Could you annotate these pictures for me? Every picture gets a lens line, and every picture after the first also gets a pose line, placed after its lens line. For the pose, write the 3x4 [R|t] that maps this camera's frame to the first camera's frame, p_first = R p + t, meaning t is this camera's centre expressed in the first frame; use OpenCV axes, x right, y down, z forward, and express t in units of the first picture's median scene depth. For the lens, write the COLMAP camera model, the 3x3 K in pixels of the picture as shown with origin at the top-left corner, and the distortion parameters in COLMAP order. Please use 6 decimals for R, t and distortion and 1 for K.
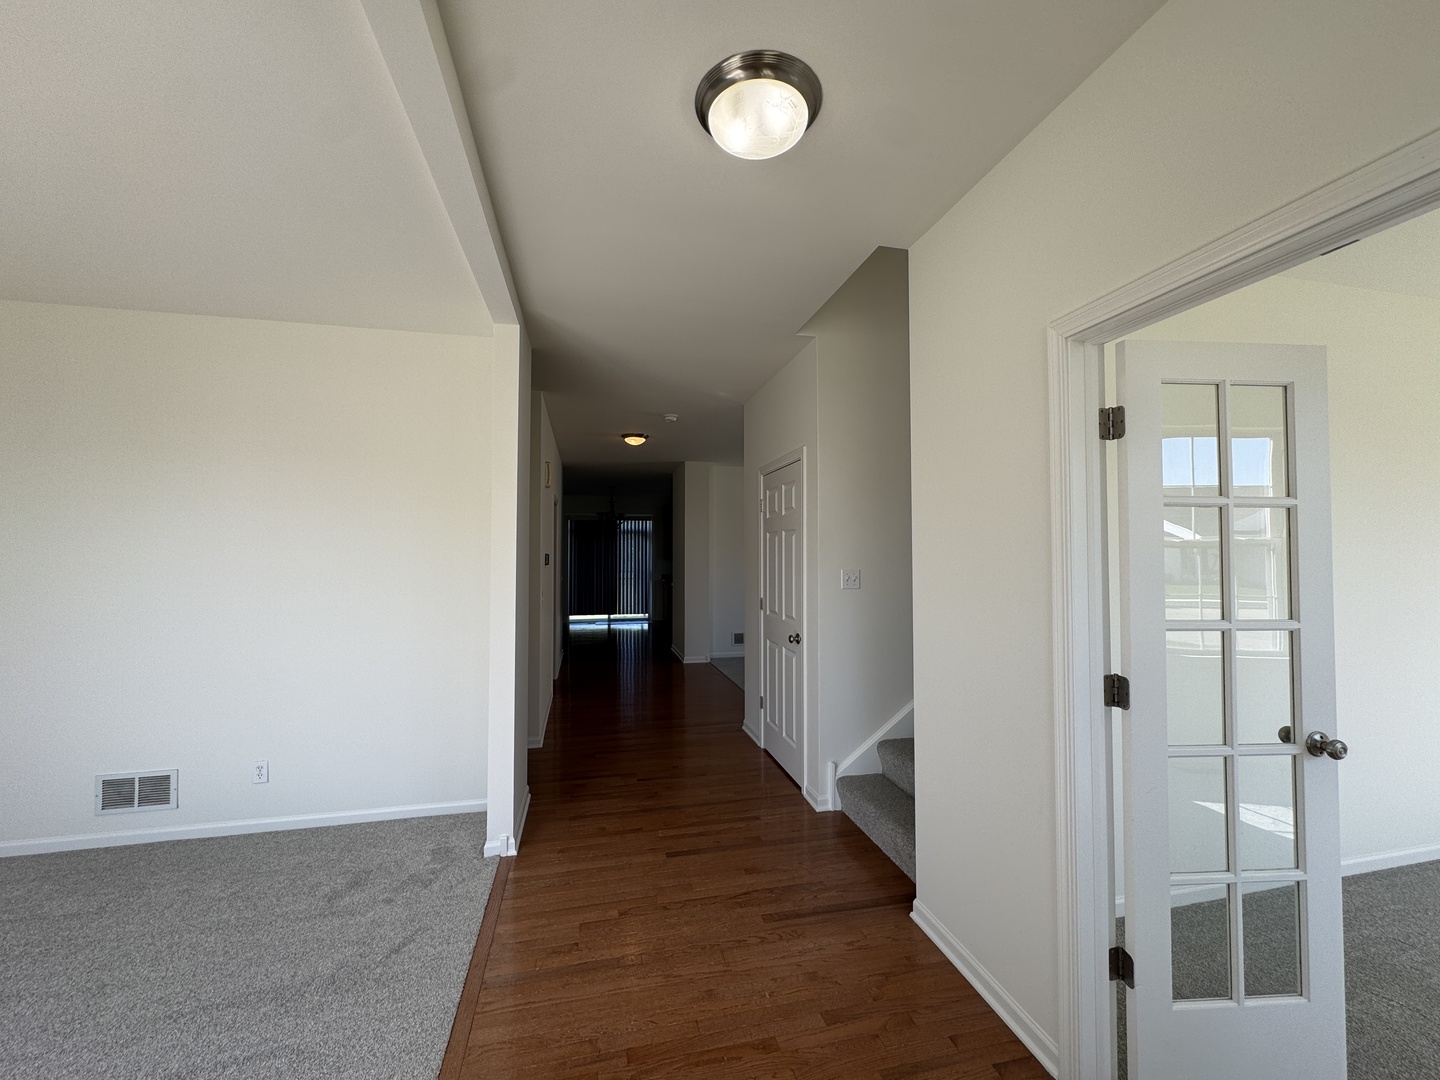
lens RADIAL K [[575.9, 0, 720.1], [0, 575.9, 544.1], [0, 0, 1]] dist [0.001032, 0.000844]
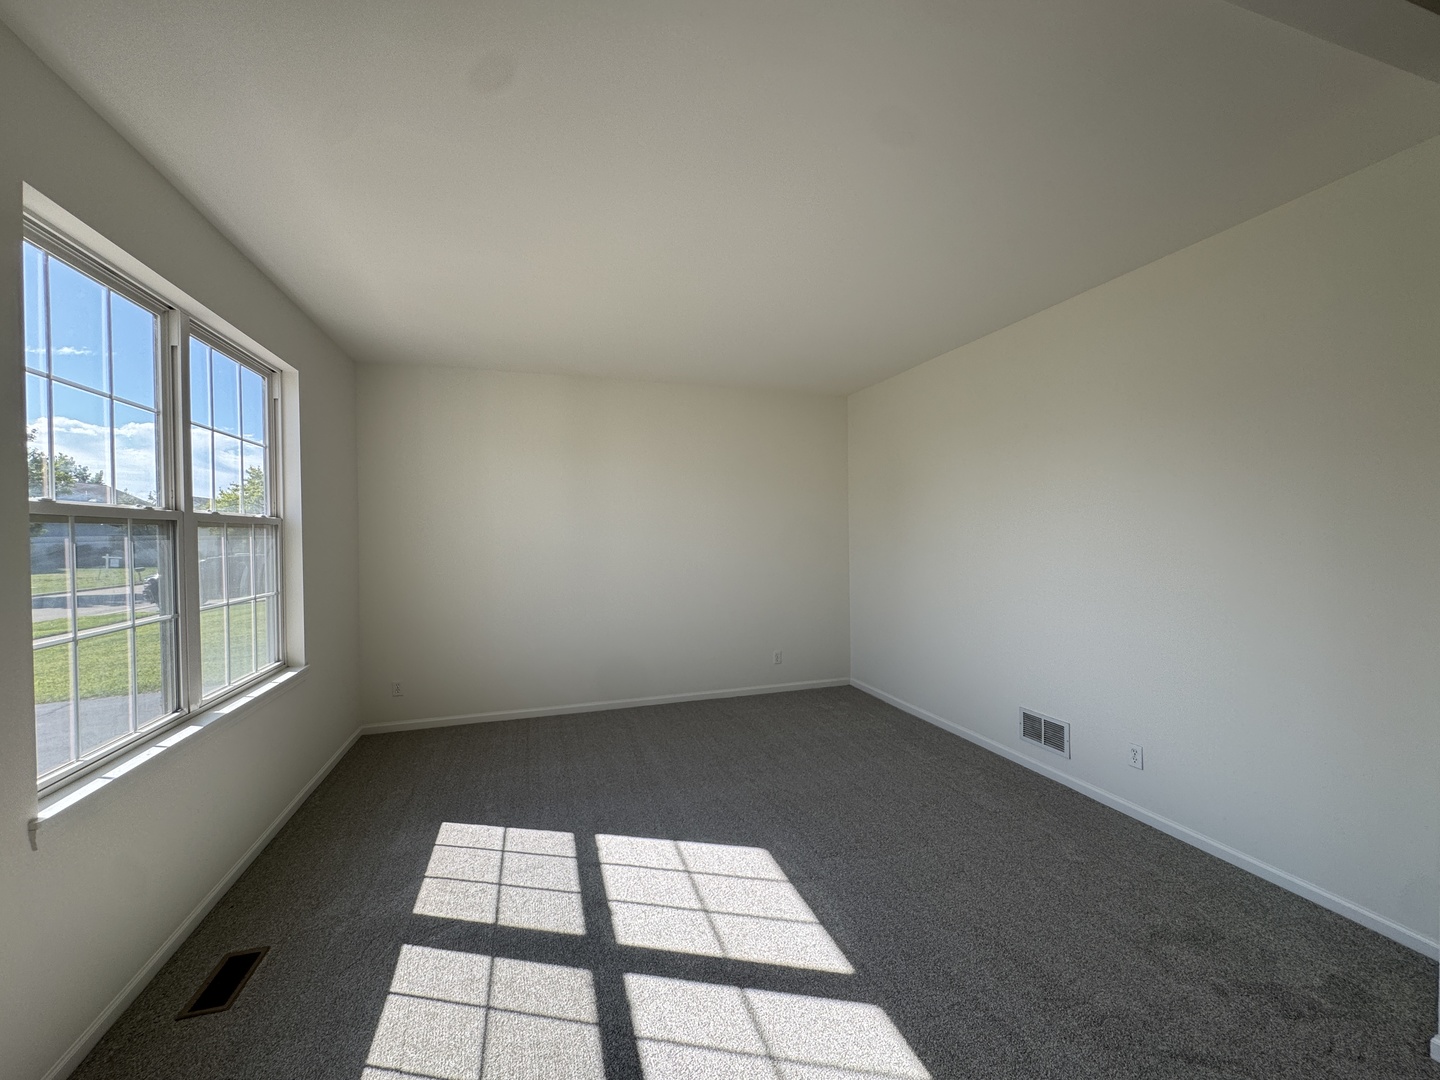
lens RADIAL K [[575.9, 0, 721.1], [0, 575.9, 540.1], [0, 0, 1]] dist [0.001032, 0.000844]
pose [[0.079760, 0.009795, -0.996766, 0.092392], [0.032863, 0.999382, 0.012451, 0.008512], [0.996272, -0.033750, 0.079389, 0.276734]]
